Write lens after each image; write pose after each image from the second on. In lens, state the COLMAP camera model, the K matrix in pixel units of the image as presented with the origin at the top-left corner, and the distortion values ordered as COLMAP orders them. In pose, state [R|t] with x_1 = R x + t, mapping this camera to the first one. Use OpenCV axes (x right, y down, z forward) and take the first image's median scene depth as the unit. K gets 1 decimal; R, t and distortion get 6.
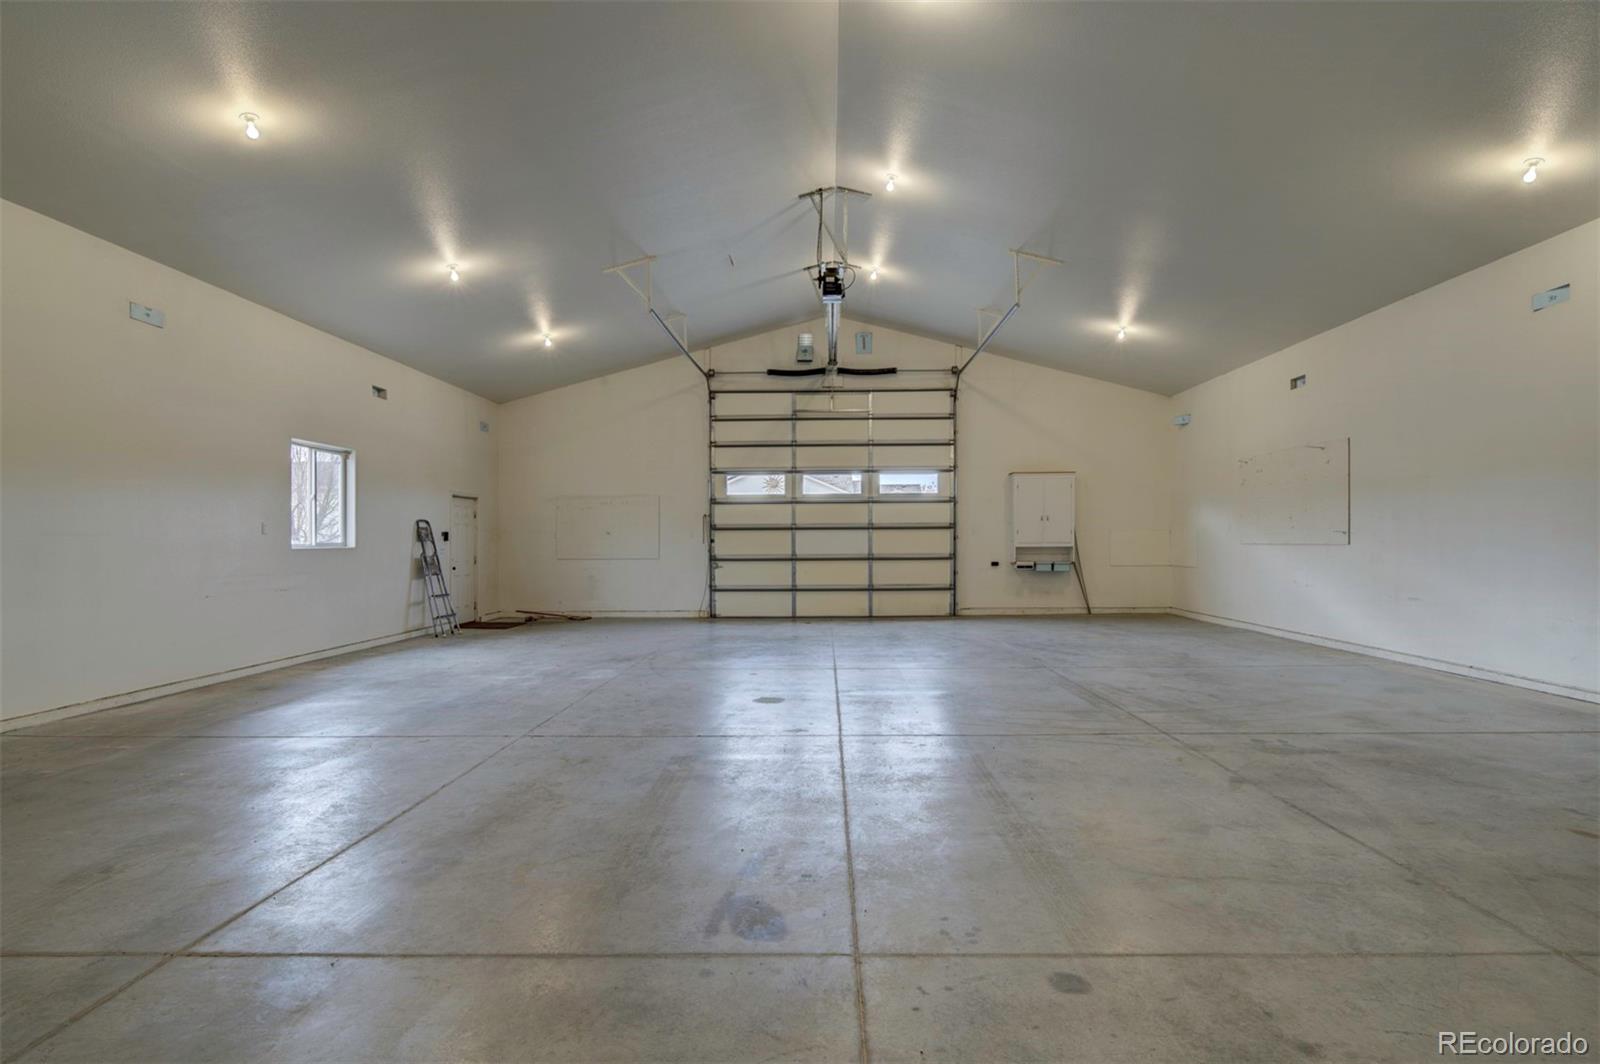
lens RADIAL K [[842.4, 0, 801.3], [0, 842.4, 542.7], [0, 0, 1]] dist [-0.003072, 0.000365]
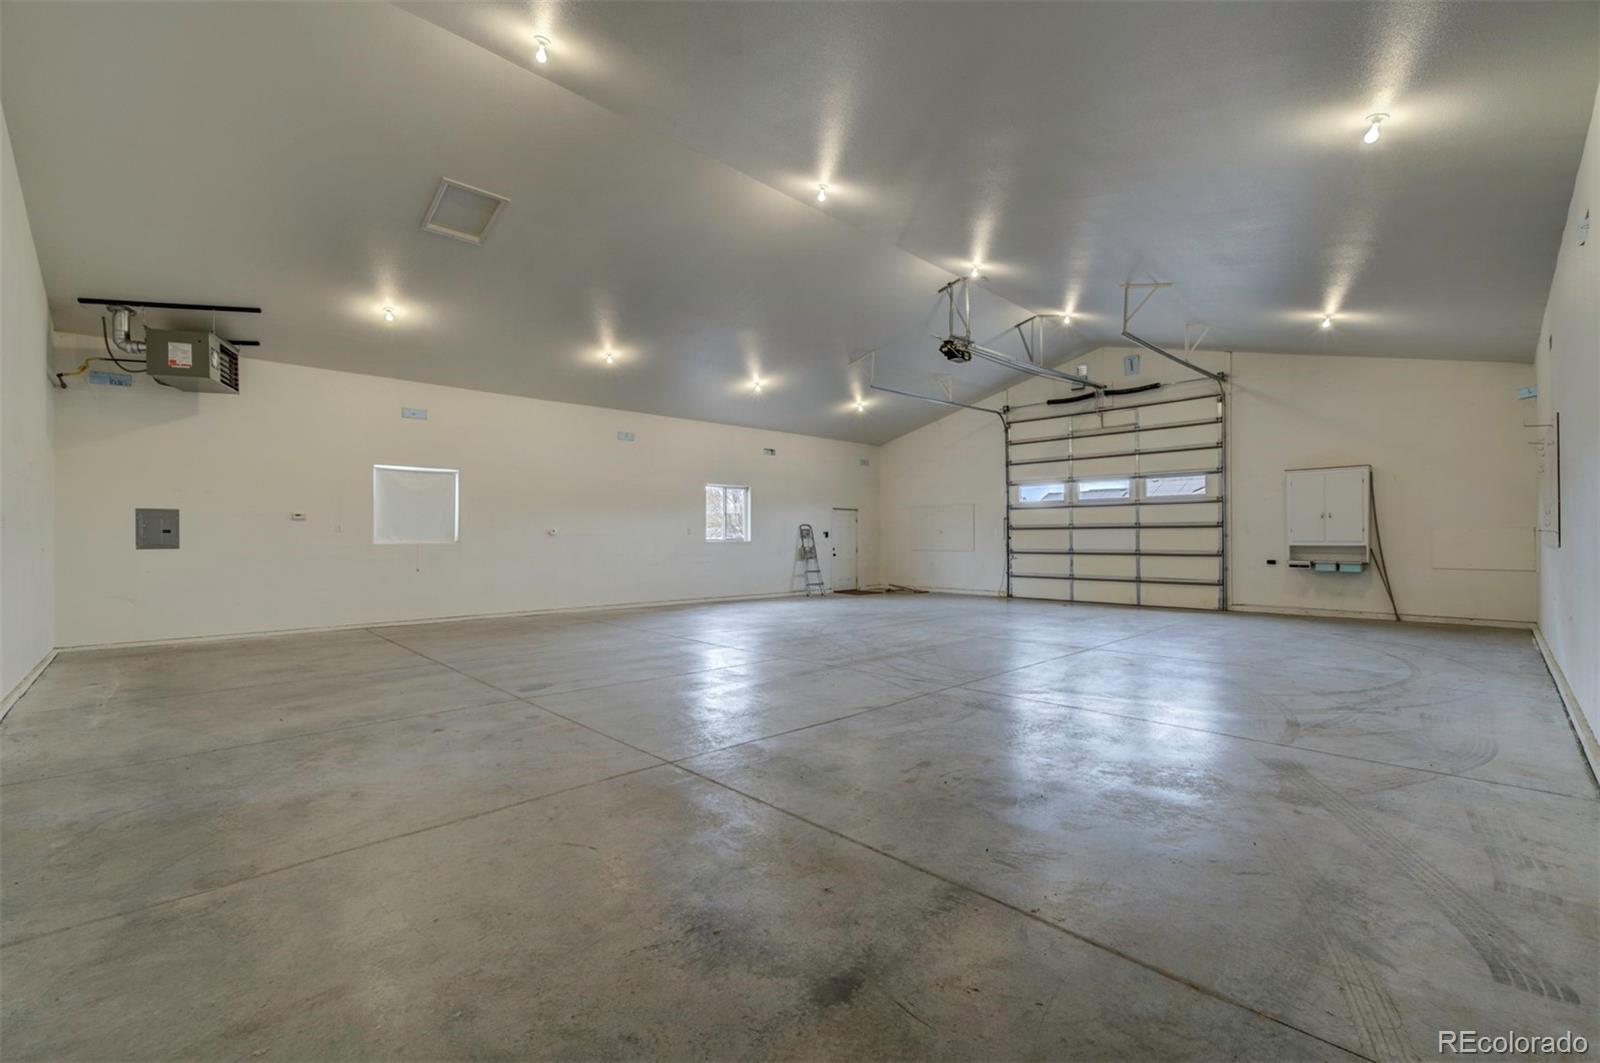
lens RADIAL K [[689.5, 0, 800.0], [0, 689.5, 531.5], [0, 0, 1]] dist [0.001274, 0.000230]
pose [[0.704749, -0.001861, -0.709454, 0.420476], [-0.003822, 0.999972, -0.006420, -0.003805], [0.709446, 0.007236, 0.704723, 0.023785]]
